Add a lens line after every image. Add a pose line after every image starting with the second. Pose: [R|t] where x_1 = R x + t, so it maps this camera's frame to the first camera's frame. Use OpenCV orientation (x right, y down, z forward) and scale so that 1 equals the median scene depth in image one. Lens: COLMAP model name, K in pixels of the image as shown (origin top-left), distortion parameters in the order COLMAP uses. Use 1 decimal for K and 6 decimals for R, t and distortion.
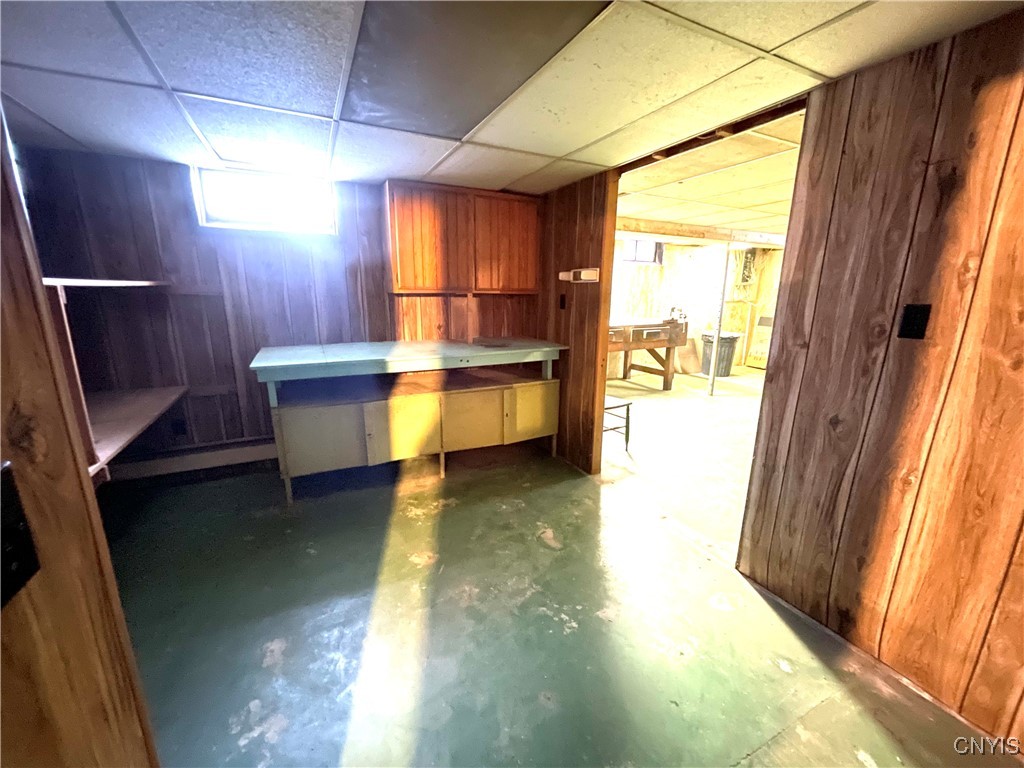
lens RADIAL K [[412.9, 0, 512.8], [0, 412.9, 387.1], [0, 0, 1]] dist [-0.008756, 0.000043]
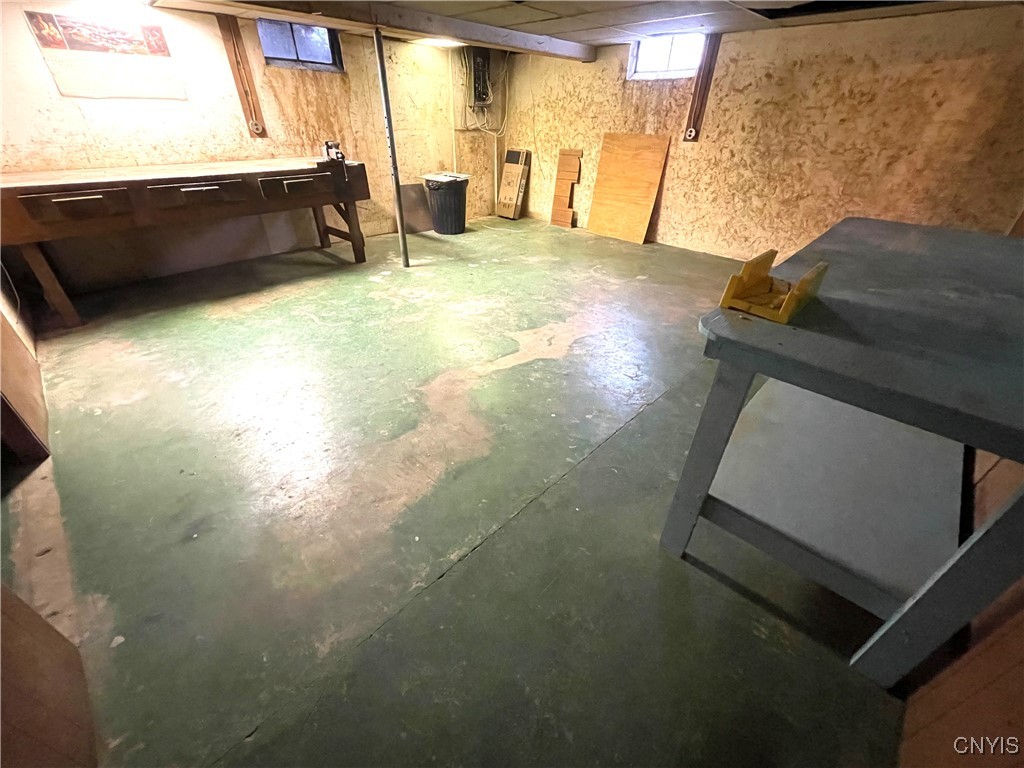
lens RADIAL K [[412.9, 0, 510.3], [0, 412.9, 383.2], [0, 0, 1]] dist [-0.008756, 0.000043]
pose [[0.944421, -0.176448, 0.277373, 0.314544], [0.071360, 0.933664, 0.350968, -0.026369], [-0.320901, -0.311668, 0.894363, 0.120095]]
